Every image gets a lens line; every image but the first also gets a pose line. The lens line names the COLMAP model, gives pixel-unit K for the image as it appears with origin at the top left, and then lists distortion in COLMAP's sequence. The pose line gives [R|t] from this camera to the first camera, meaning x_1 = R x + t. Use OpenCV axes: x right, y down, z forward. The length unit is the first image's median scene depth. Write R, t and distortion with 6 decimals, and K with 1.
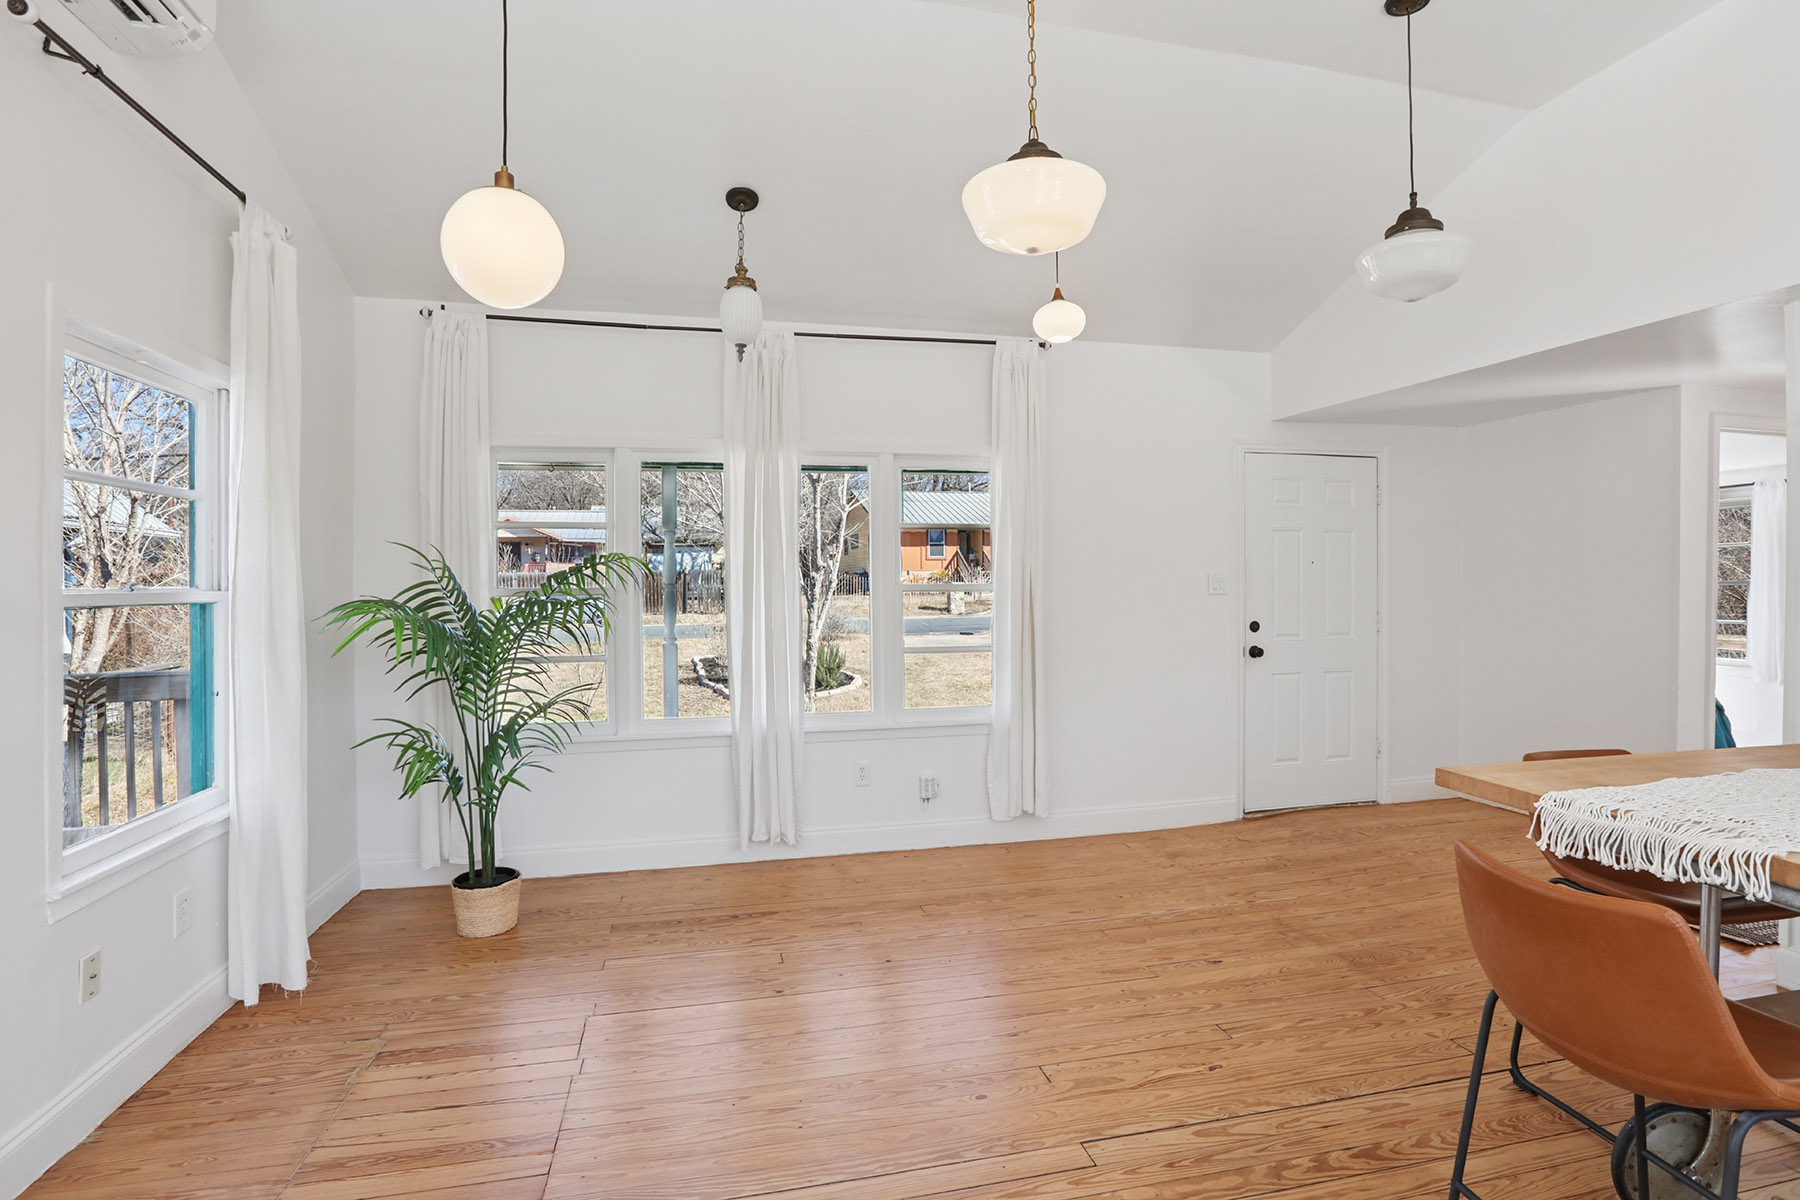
lens RADIAL K [[863.6, 0, 900.0], [0, 863.6, 600.0], [0, 0, 1]] dist [-0.024196, 0.000431]
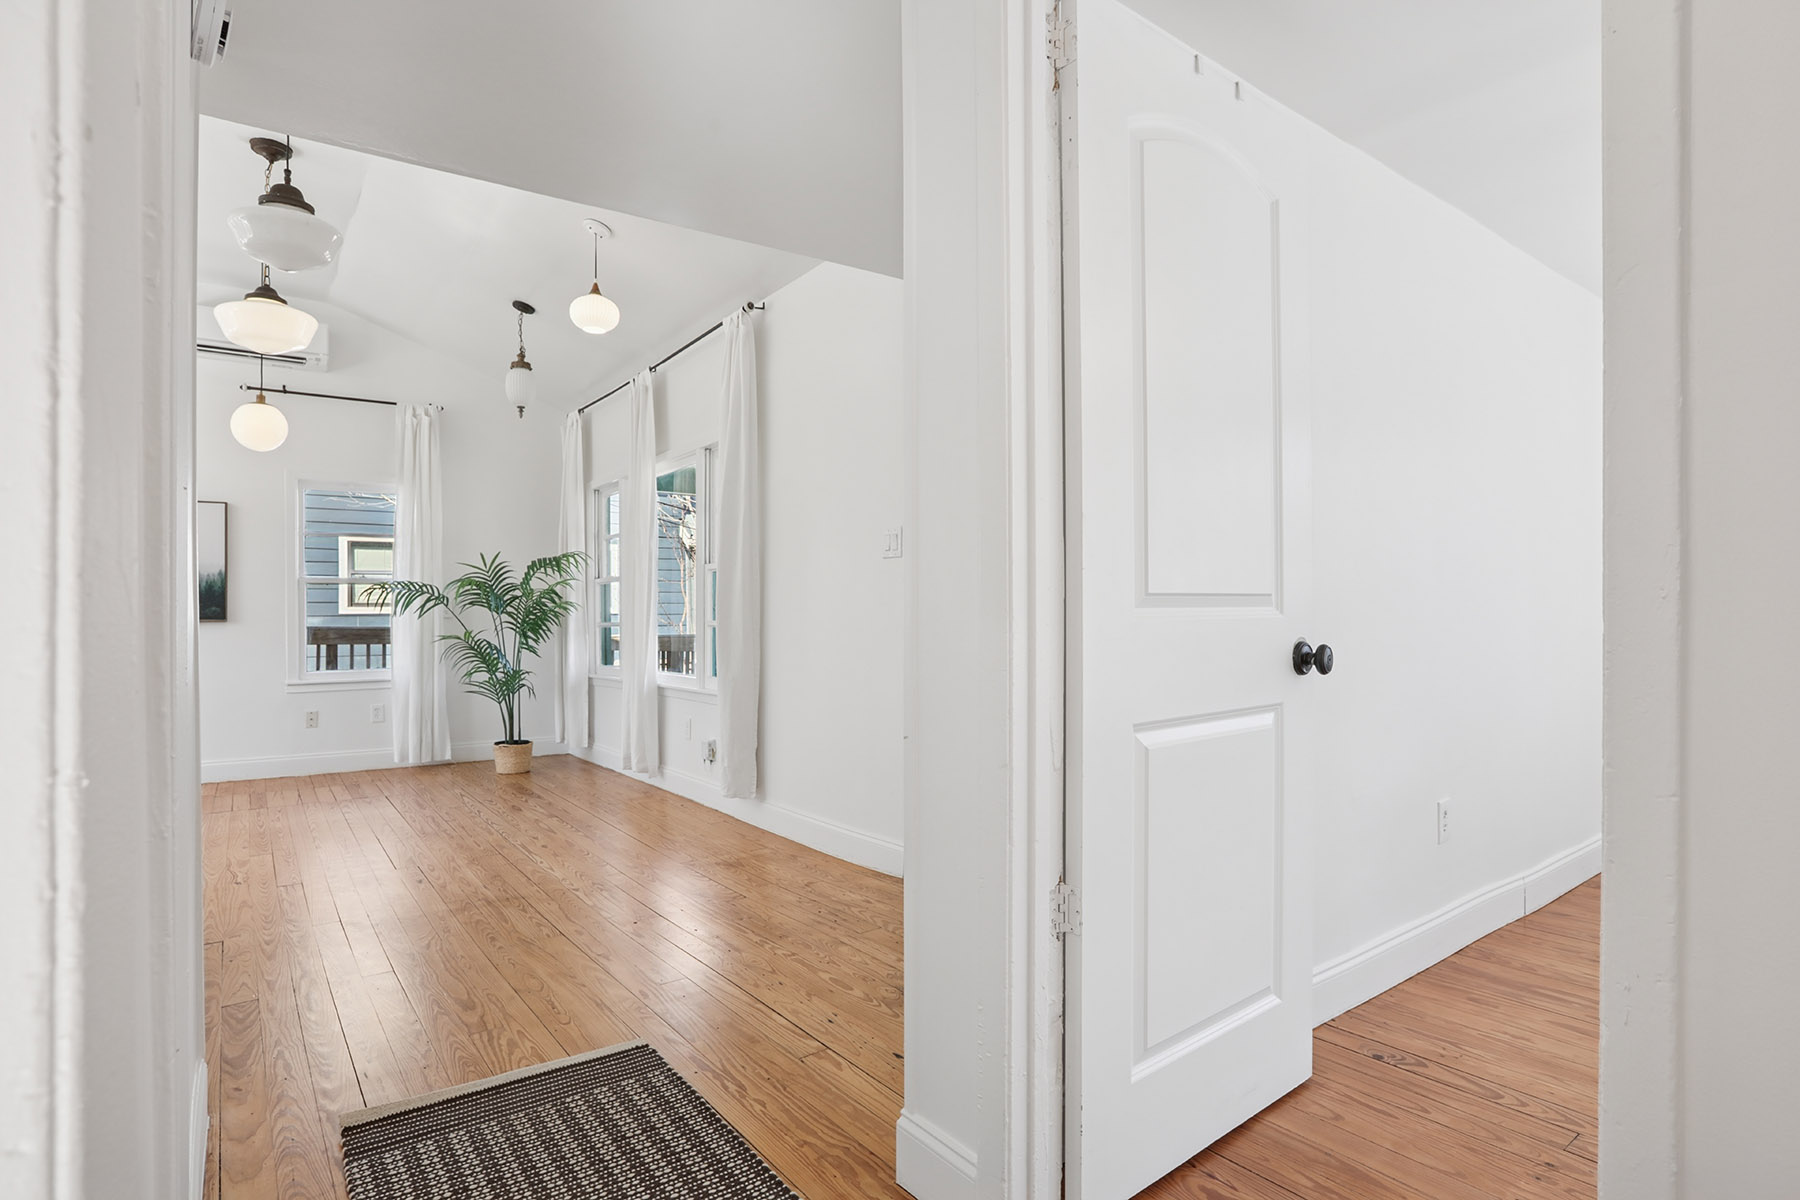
lens RADIAL K [[924.2, 0, 857.0], [0, 924.2, 611.5], [0, 0, 1]] dist [-0.002174, 0.000006]
pose [[0.345649, -0.008581, -0.938325, 1.513442], [-0.009830, 0.999870, -0.012765, 0.074172], [0.938312, 0.013635, 0.345520, 0.998676]]
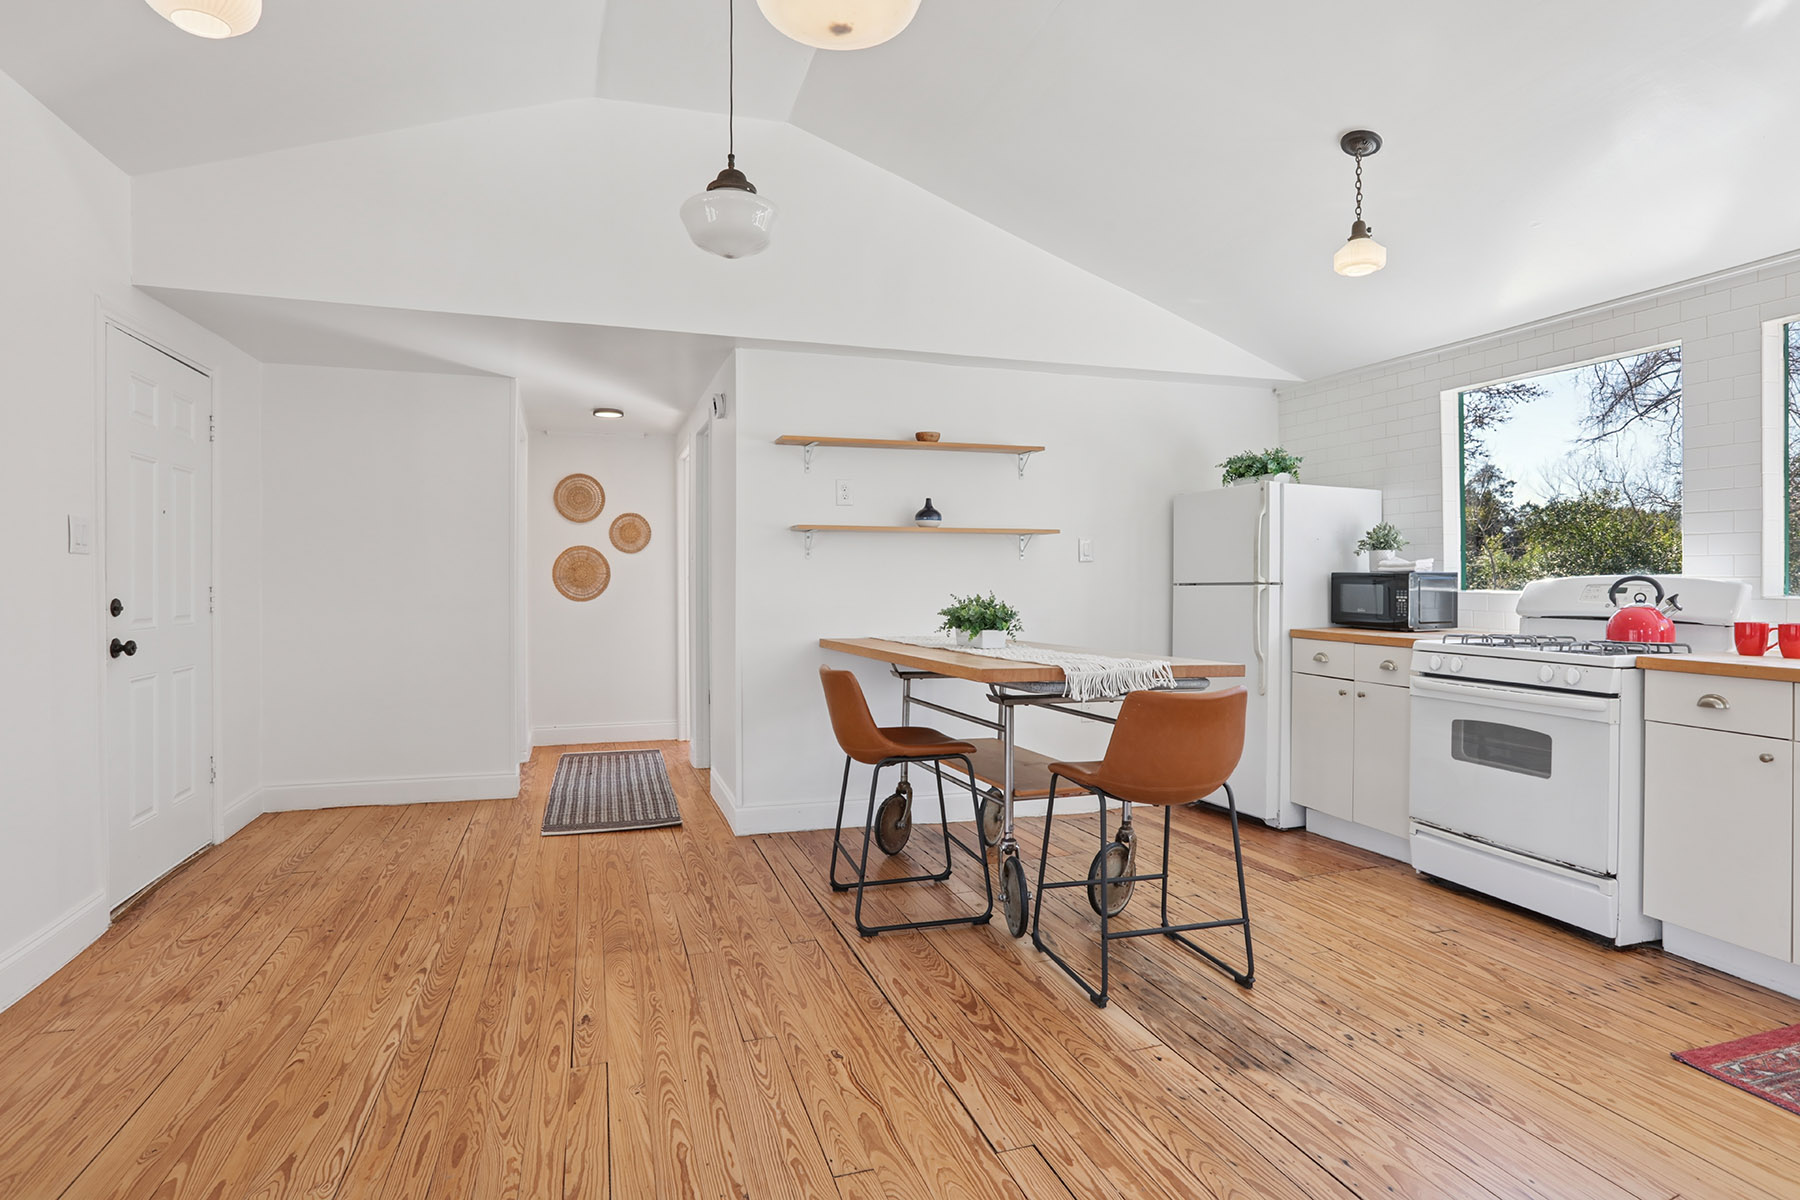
lens RADIAL K [[934.2, 0, 900.0], [0, 934.2, 600.0], [0, 0, 1]] dist [-0.006854, -0.000083]
pose [[-0.087304, -0.013931, 0.996084, -0.427972], [0.018679, 0.999704, 0.015618, 0.037561], [-0.996007, 0.019969, -0.087018, 0.705800]]
